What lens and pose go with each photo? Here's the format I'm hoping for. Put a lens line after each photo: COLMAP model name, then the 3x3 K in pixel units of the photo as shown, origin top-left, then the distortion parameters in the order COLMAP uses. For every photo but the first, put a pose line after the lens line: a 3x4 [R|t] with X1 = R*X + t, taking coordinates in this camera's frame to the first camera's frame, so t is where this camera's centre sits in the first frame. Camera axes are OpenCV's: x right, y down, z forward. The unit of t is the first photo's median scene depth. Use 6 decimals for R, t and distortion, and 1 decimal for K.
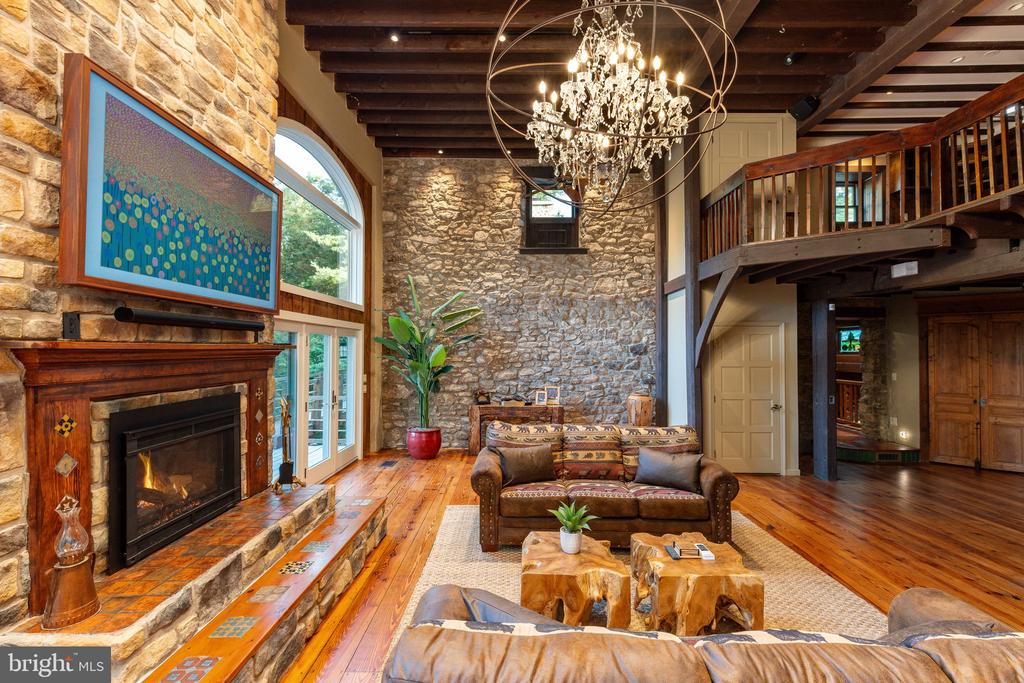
lens RADIAL K [[448.2, 0, 514.1], [0, 448.2, 344.2], [0, 0, 1]] dist [-0.001723, -0.000049]
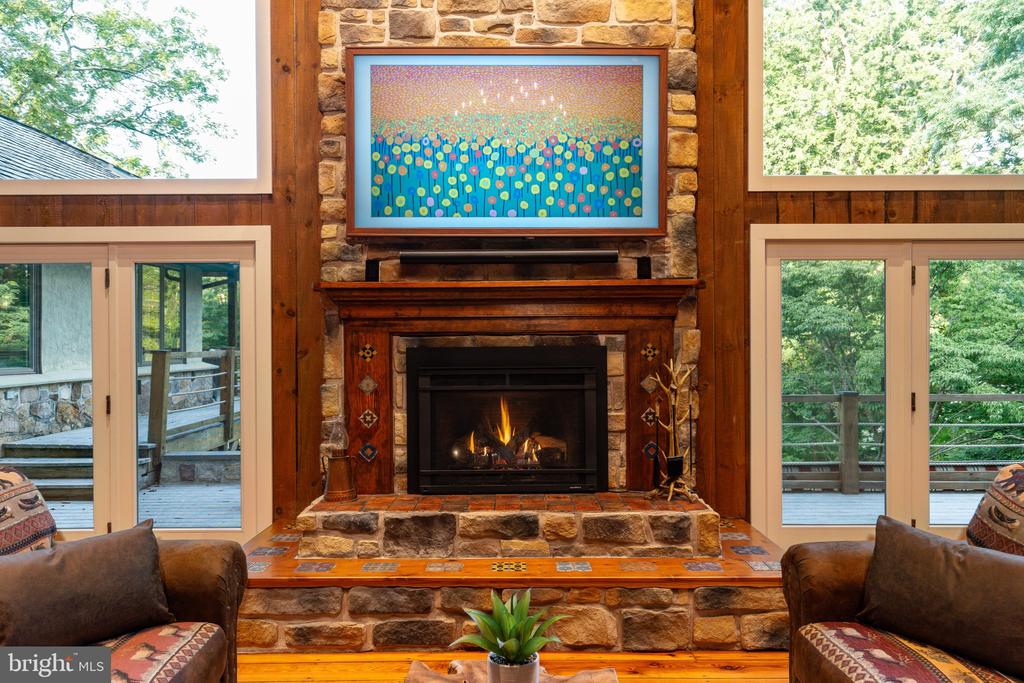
lens RADIAL K [[799.1, 0, 513.4], [0, 799.1, 342.9], [0, 0, 1]] dist [0.006635, -0.000236]
pose [[0.021541, -0.000844, -0.999768, 0.985420], [0.020476, 0.999790, -0.000402, 0.135972], [0.999558, -0.020463, 0.021554, 1.117695]]
